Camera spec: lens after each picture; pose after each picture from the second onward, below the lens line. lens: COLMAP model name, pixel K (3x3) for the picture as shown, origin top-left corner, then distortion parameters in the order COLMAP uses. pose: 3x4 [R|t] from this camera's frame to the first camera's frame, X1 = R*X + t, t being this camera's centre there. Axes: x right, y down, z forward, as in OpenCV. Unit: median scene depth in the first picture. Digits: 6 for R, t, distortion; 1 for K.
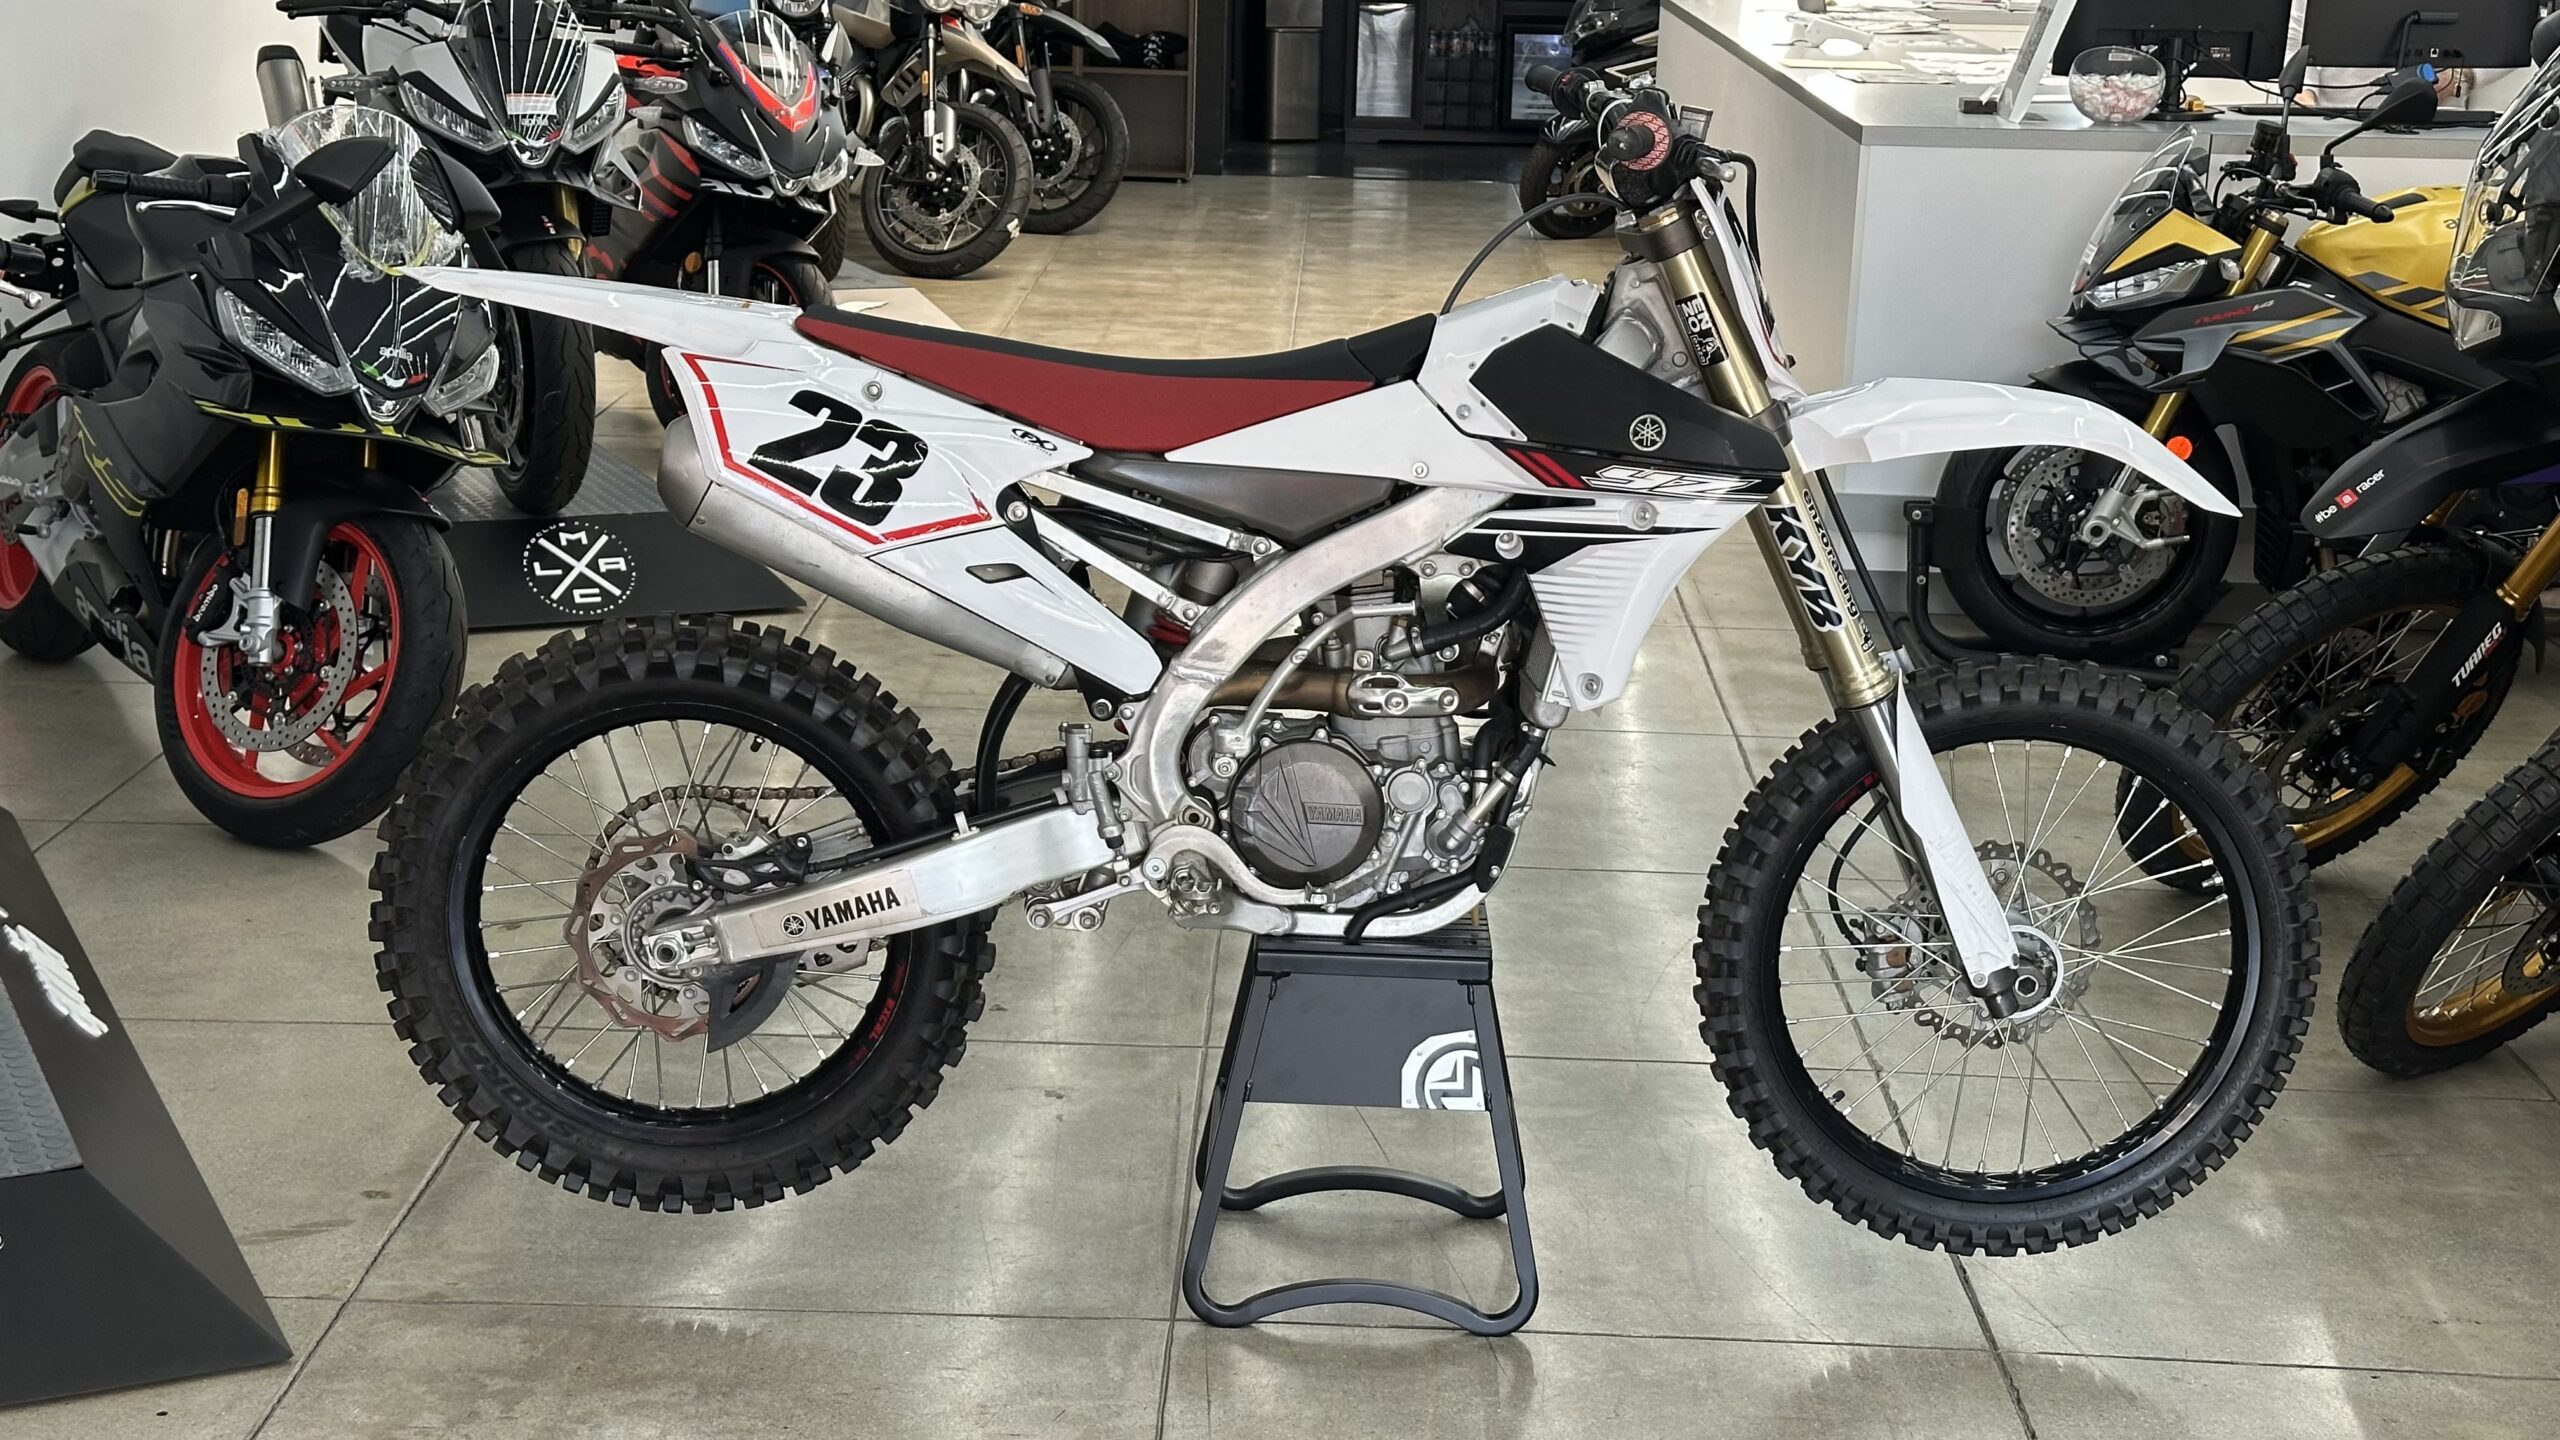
lens RADIAL K [[3524.7, 0, 1343.1], [0, 3524.7, 699.0], [0, 0, 1]] dist [0.099312, 0.000000]
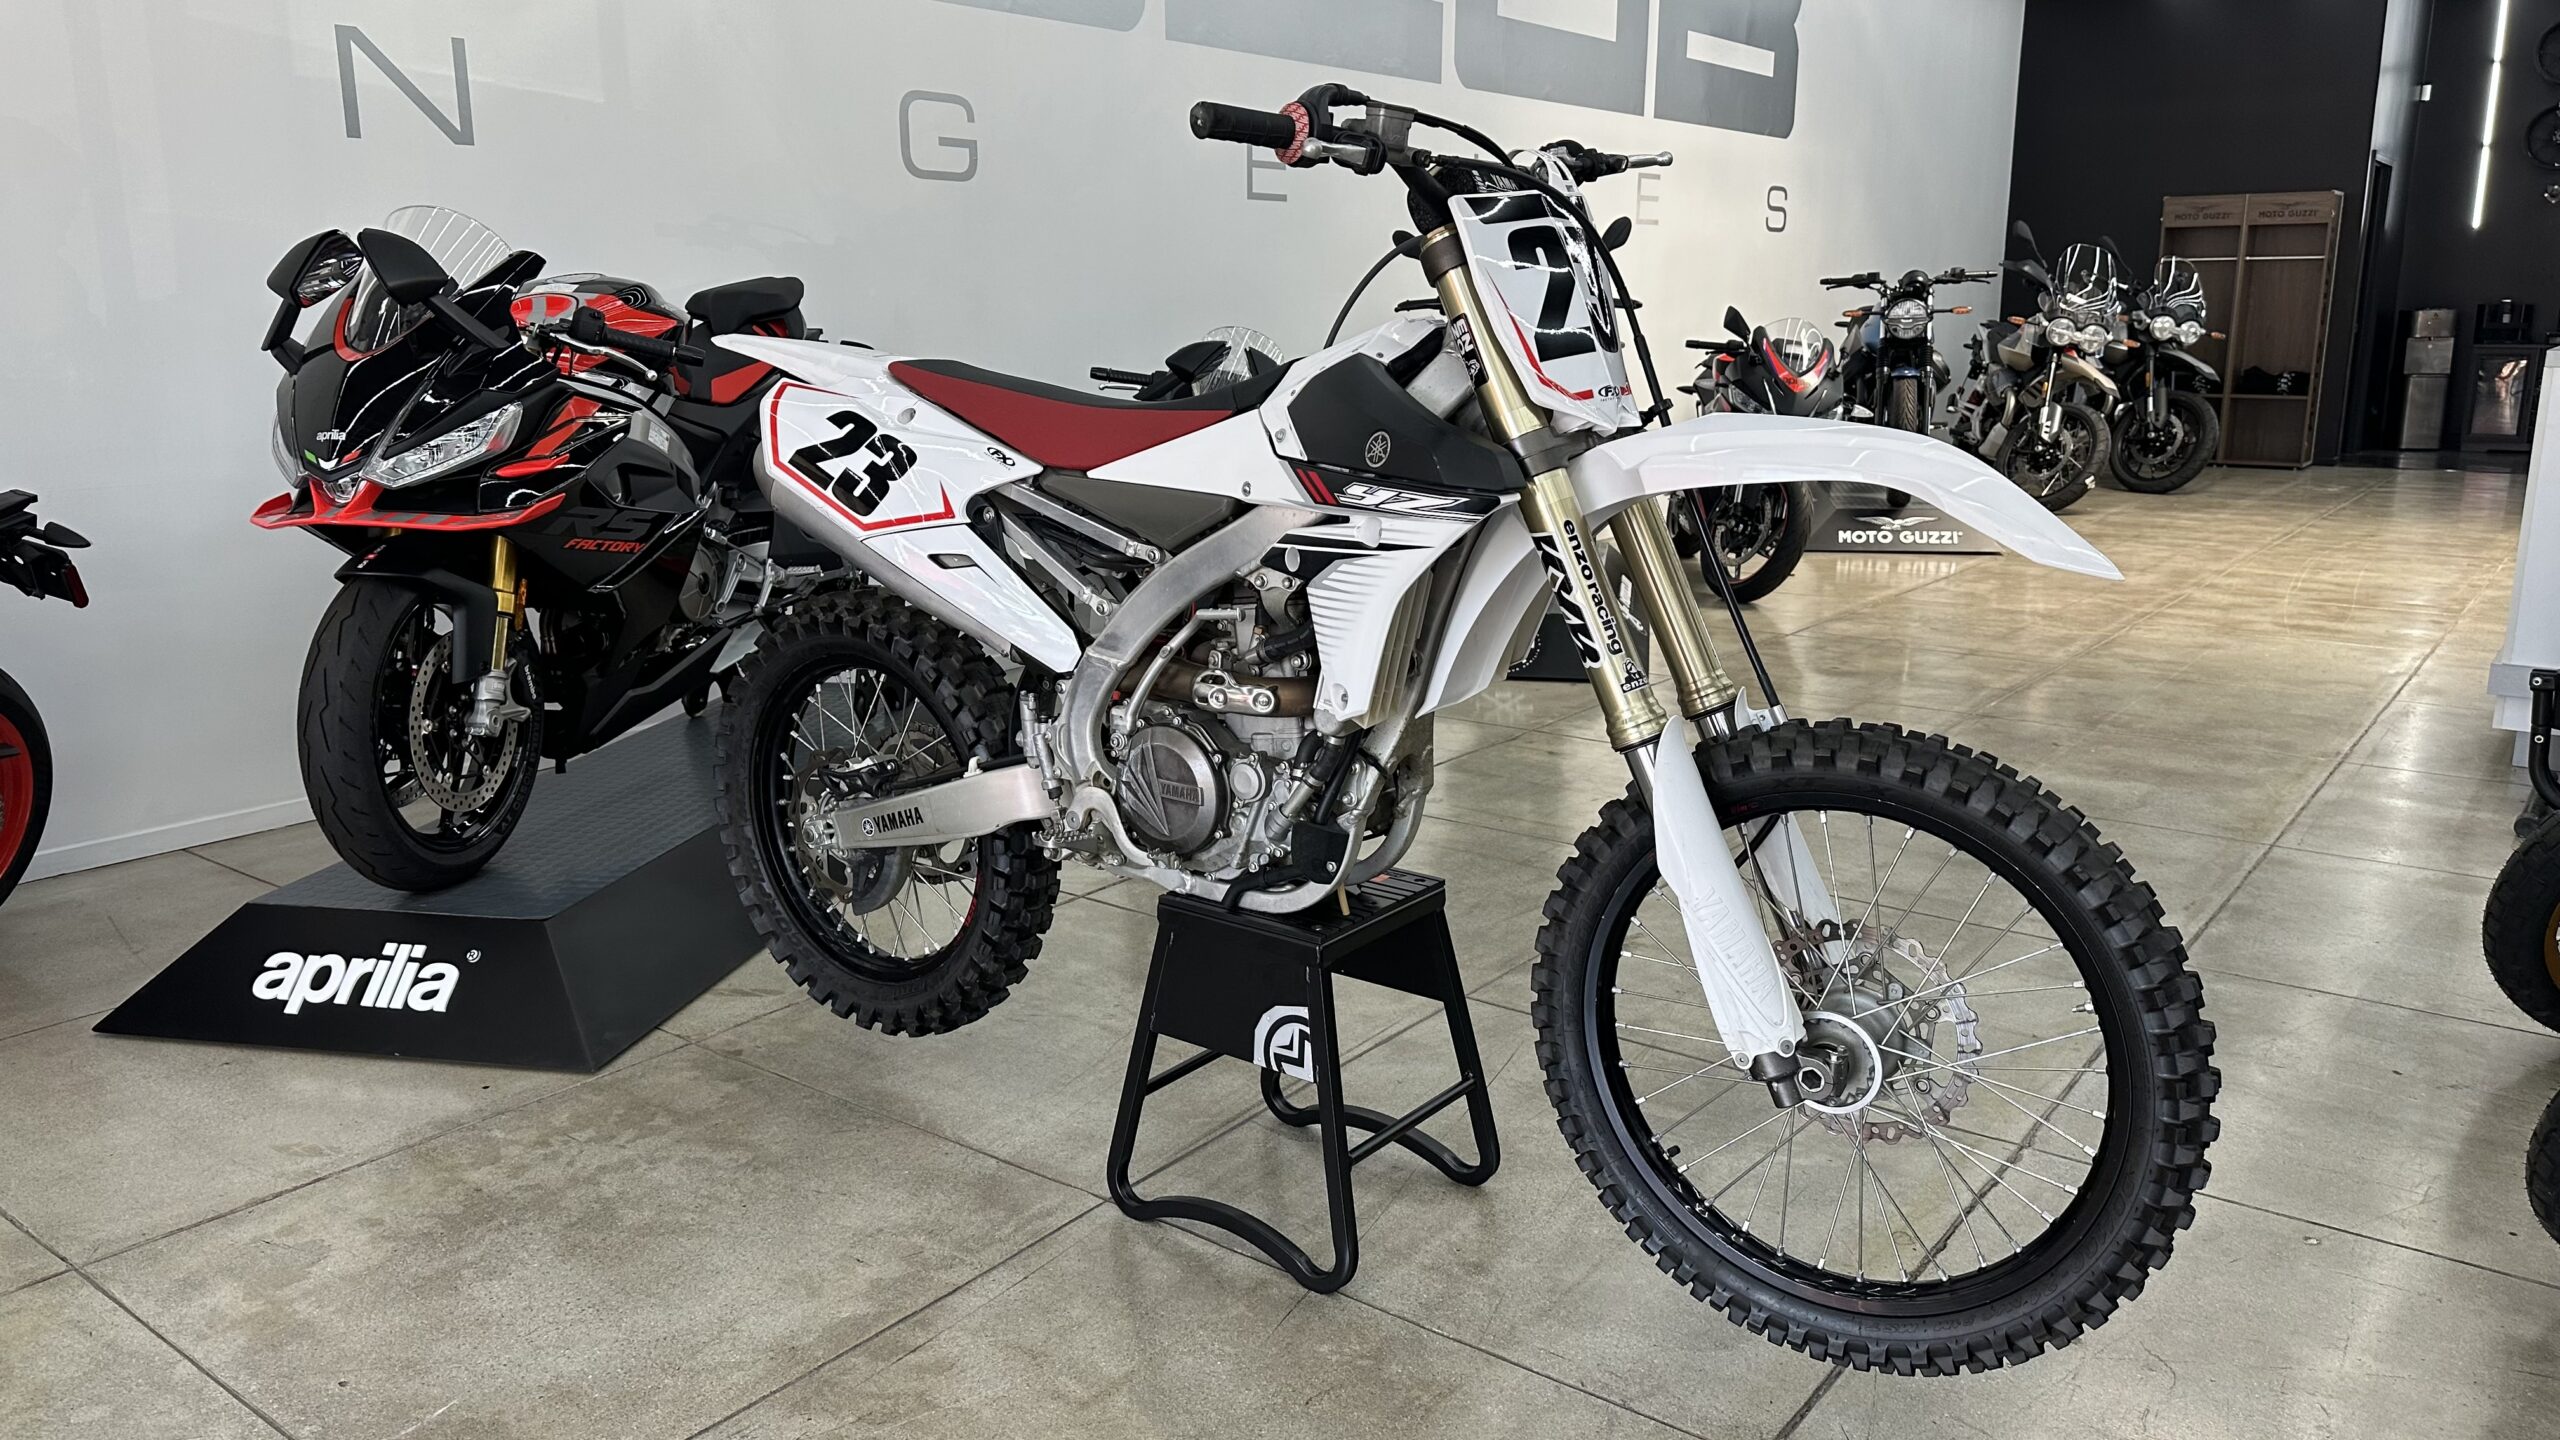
lens RADIAL K [[1804.0, 0, 1325.0], [0, 1804.0, 720.8], [0, 0, 1]] dist [0.035634, -0.006984]
pose [[0.803365, 0.097778, -0.587405, 0.263061], [-0.113147, 0.993521, 0.010633, -0.001192], [0.584639, 0.057921, 0.809223, 0.391874]]
